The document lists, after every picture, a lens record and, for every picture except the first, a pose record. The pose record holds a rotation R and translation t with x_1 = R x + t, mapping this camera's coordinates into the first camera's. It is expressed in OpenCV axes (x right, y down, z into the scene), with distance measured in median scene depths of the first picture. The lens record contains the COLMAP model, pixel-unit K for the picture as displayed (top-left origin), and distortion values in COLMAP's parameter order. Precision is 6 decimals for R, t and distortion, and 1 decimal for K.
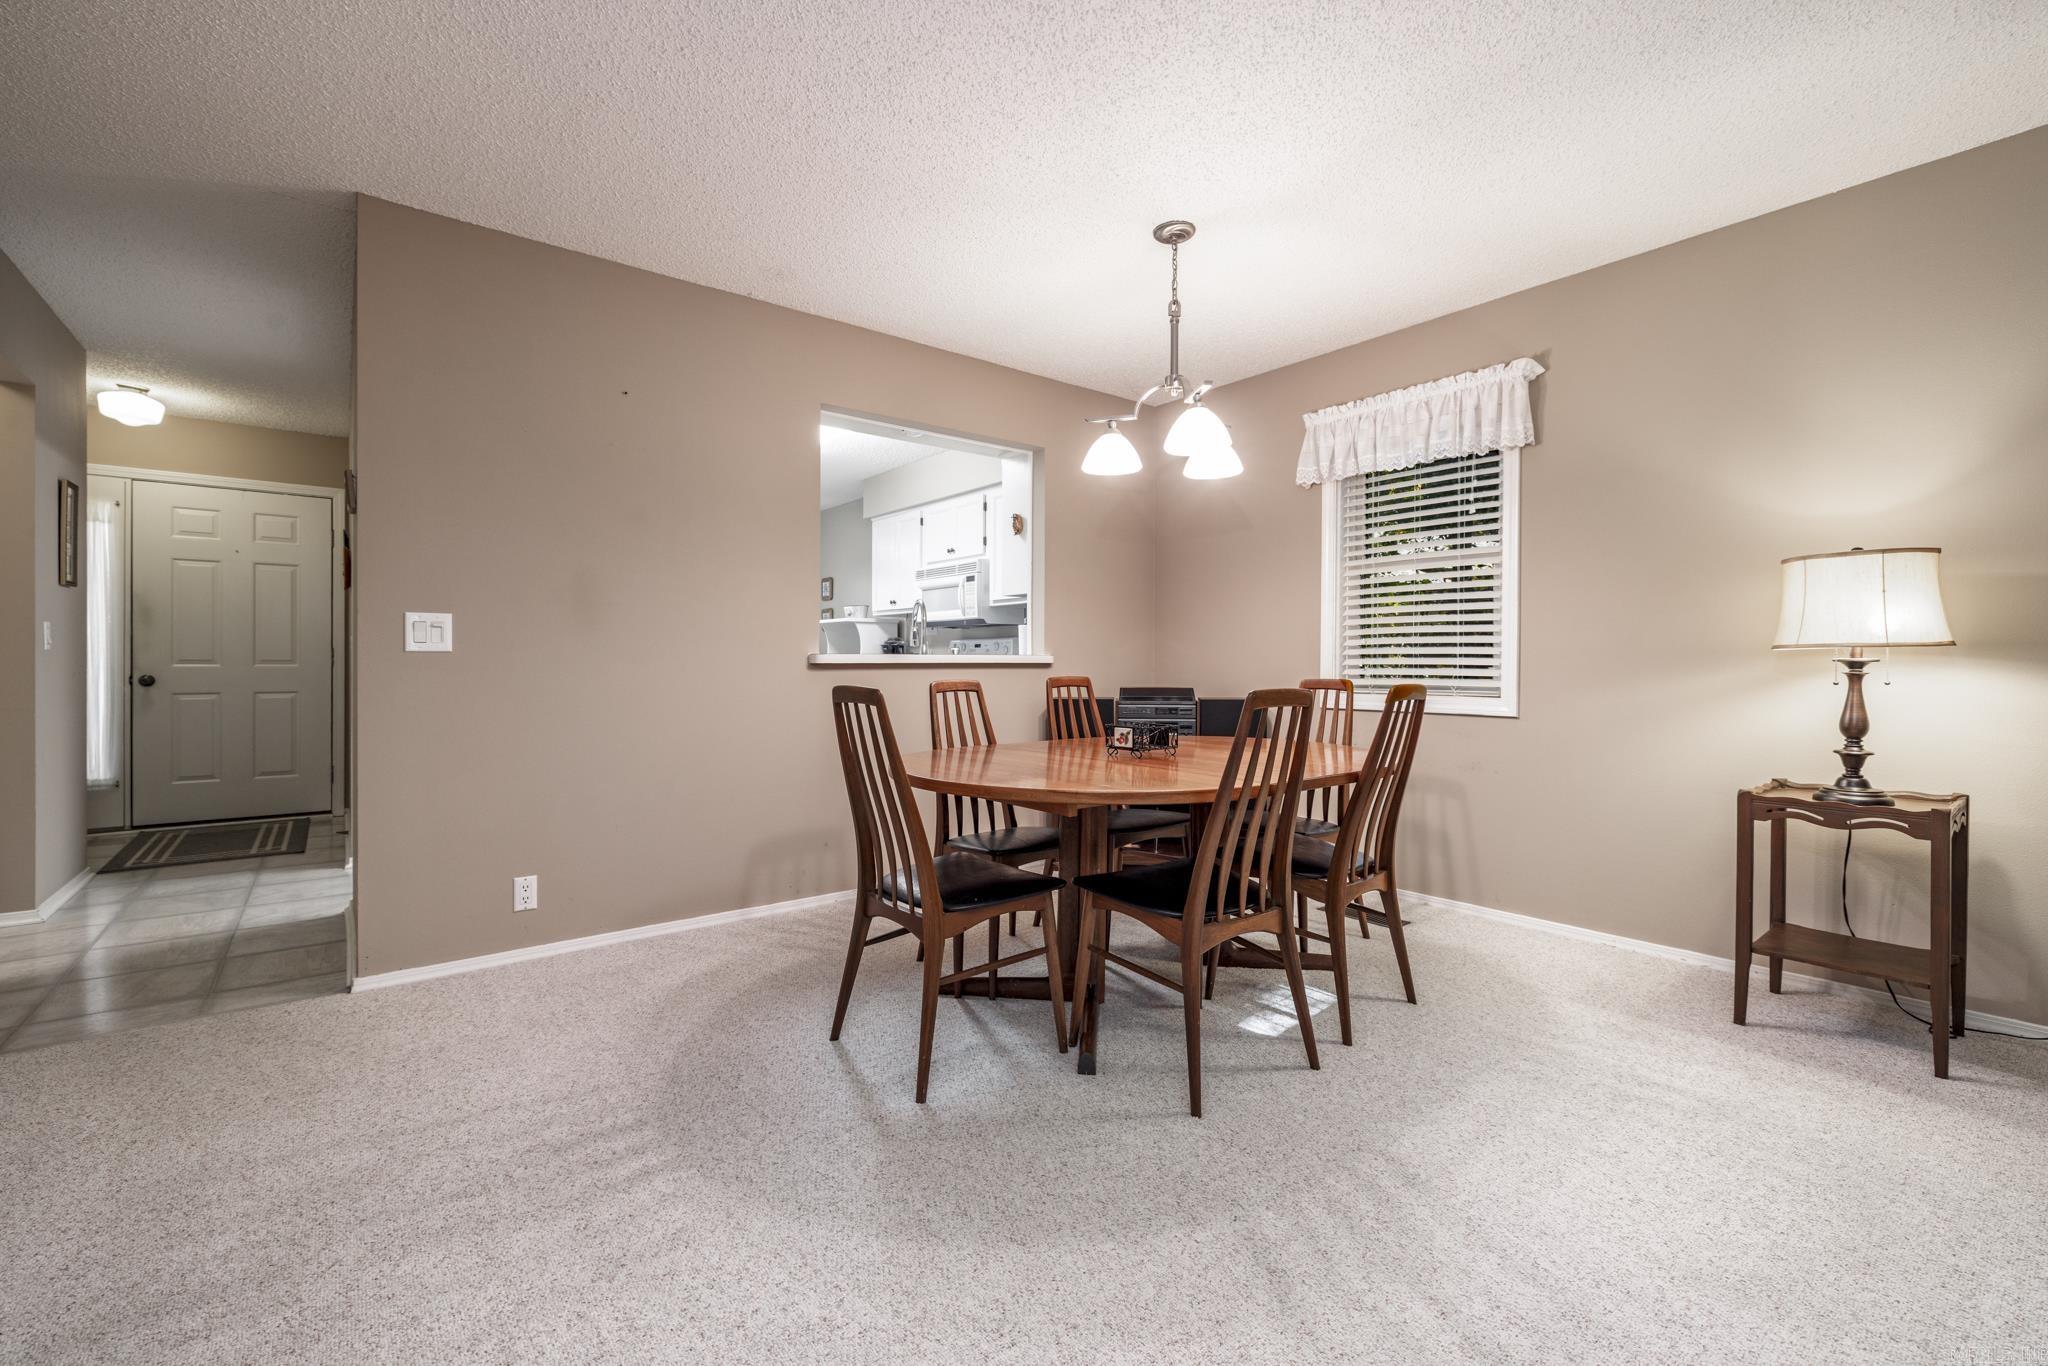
lens RADIAL K [[869.0, 0, 1017.6], [0, 869.0, 658.3], [0, 0, 1]] dist [0.001004, 0.000097]
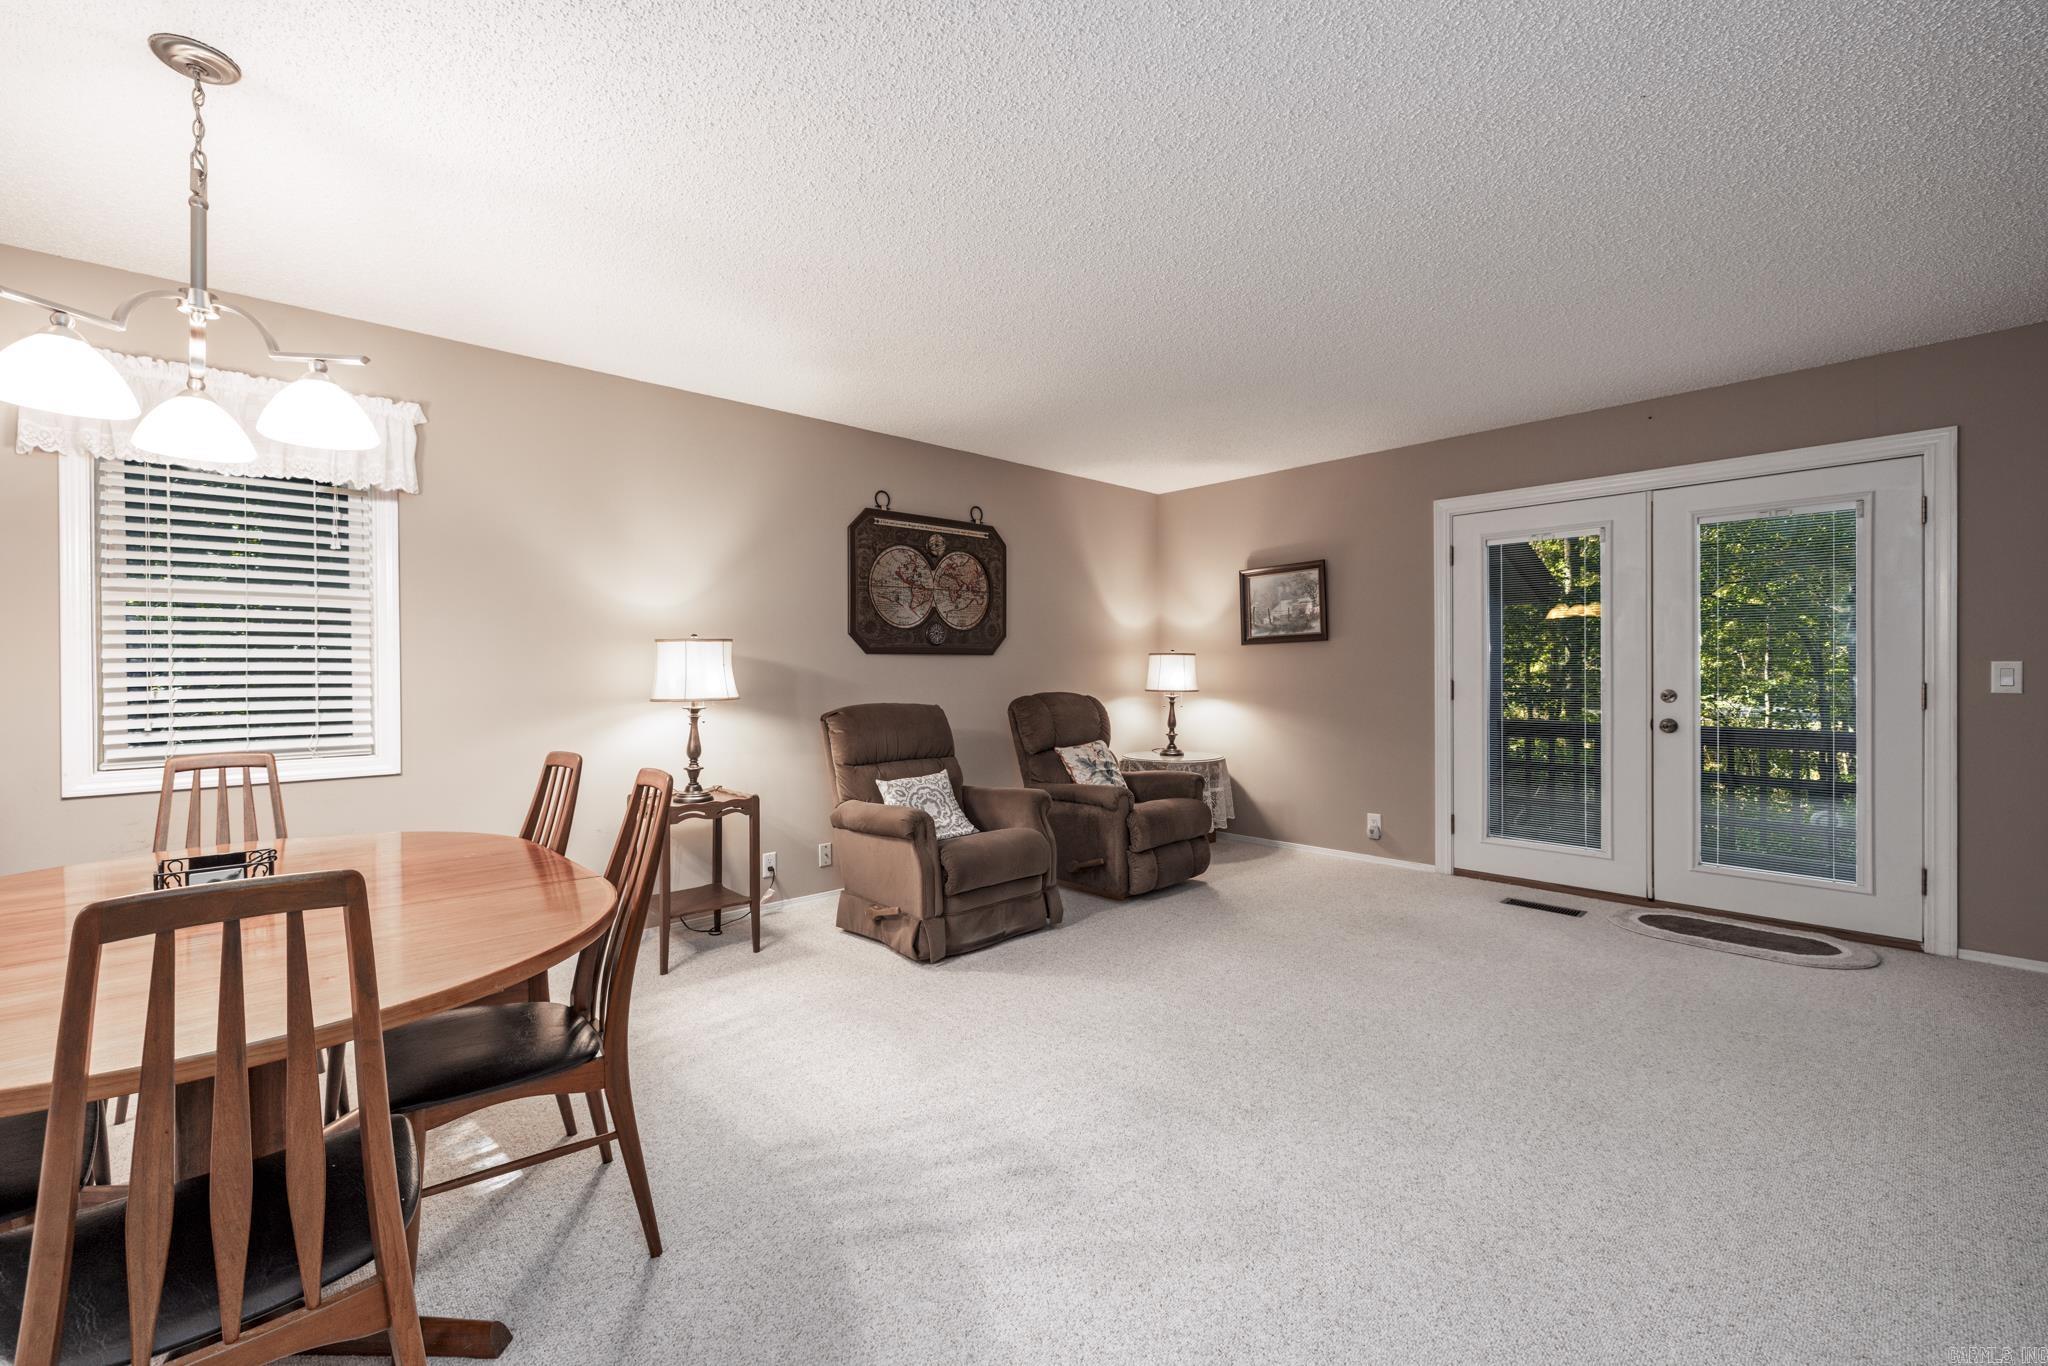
lens RADIAL K [[861.7, 0, 992.2], [0, 861.7, 675.1], [0, 0, 1]] dist [0.000086, -0.000071]
pose [[-0.073909, -0.007989, 0.997233, -0.571331], [0.001717, 0.999965, 0.008138, -0.064988], [-0.997264, 0.002313, -0.073892, 0.580407]]
